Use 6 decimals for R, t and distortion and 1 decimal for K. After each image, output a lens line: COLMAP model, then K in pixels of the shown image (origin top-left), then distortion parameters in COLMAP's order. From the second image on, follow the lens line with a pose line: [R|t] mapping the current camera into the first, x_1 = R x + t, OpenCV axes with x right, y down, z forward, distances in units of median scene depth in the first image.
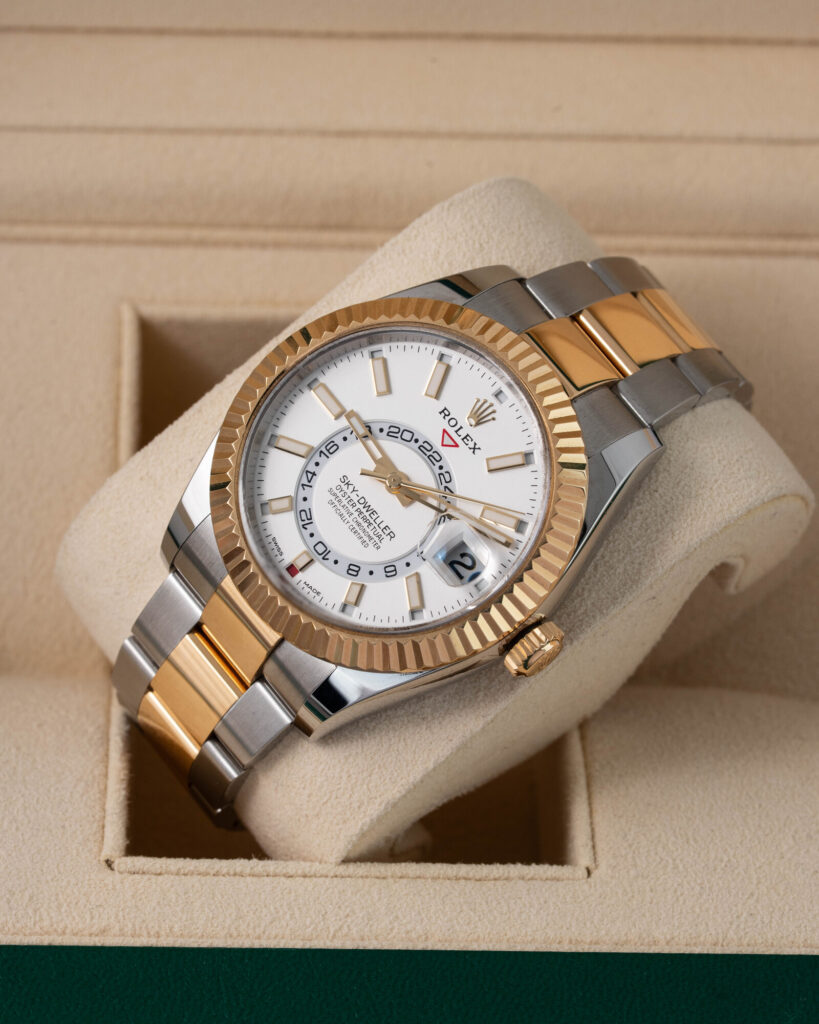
lens RADIAL K [[4300.0, 0, 409.5], [0, 4300.0, 512.0], [0, 0, 1]] dist [0.004908, 1.248048]
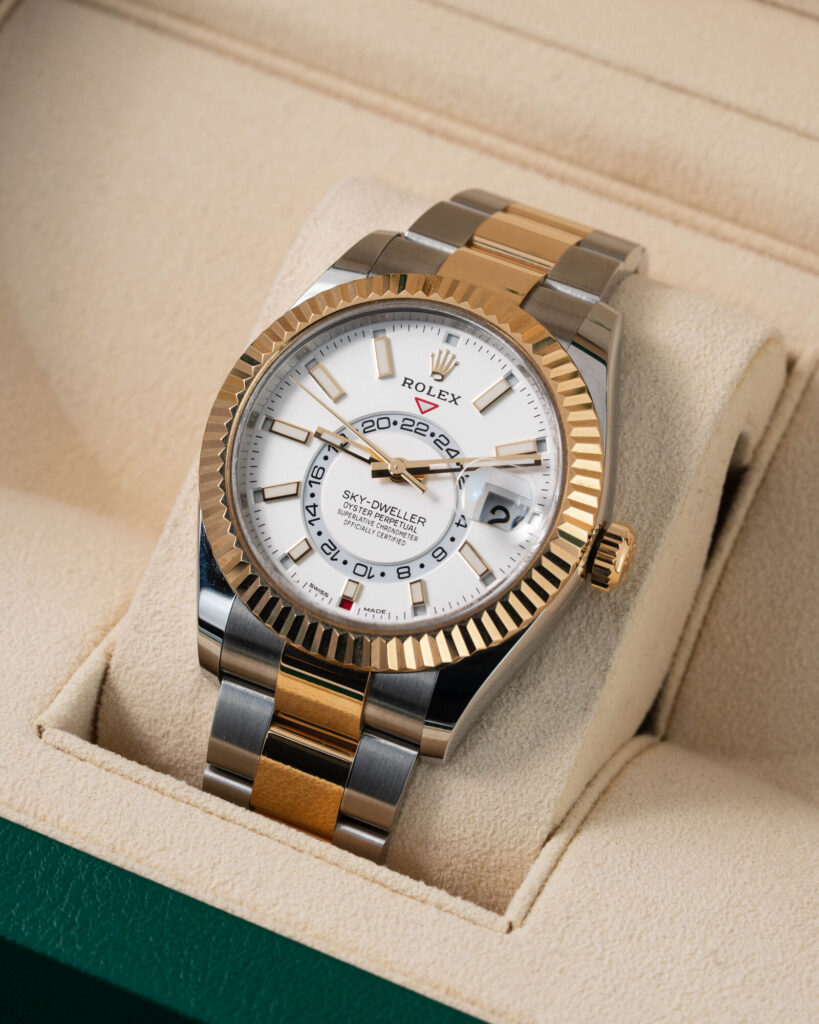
lens RADIAL K [[4300.0, 0, 409.5], [0, 4300.0, 512.0], [0, 0, 1]] dist [0.004908, 1.248048]
pose [[0.901647, 0.338657, -0.268969, 0.235891], [-0.333854, 0.940389, 0.064878, -0.049385], [0.274907, 0.031299, 0.960961, 0.128240]]
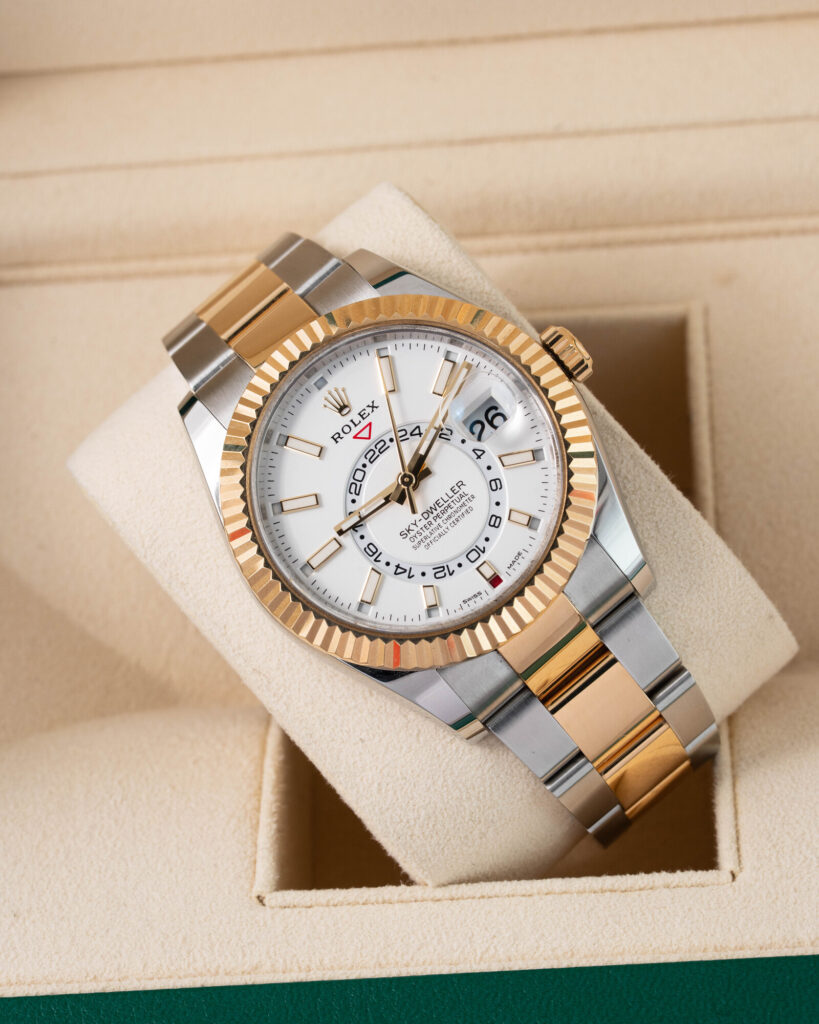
lens RADIAL K [[4300.0, 0, 409.5], [0, 4300.0, 512.0], [0, 0, 1]] dist [0.004908, 1.248048]
pose [[0.990670, -0.076164, -0.113012, 0.087109], [0.080214, 0.996273, 0.031721, -0.039064], [0.110175, -0.040490, 0.993087, -0.003133]]
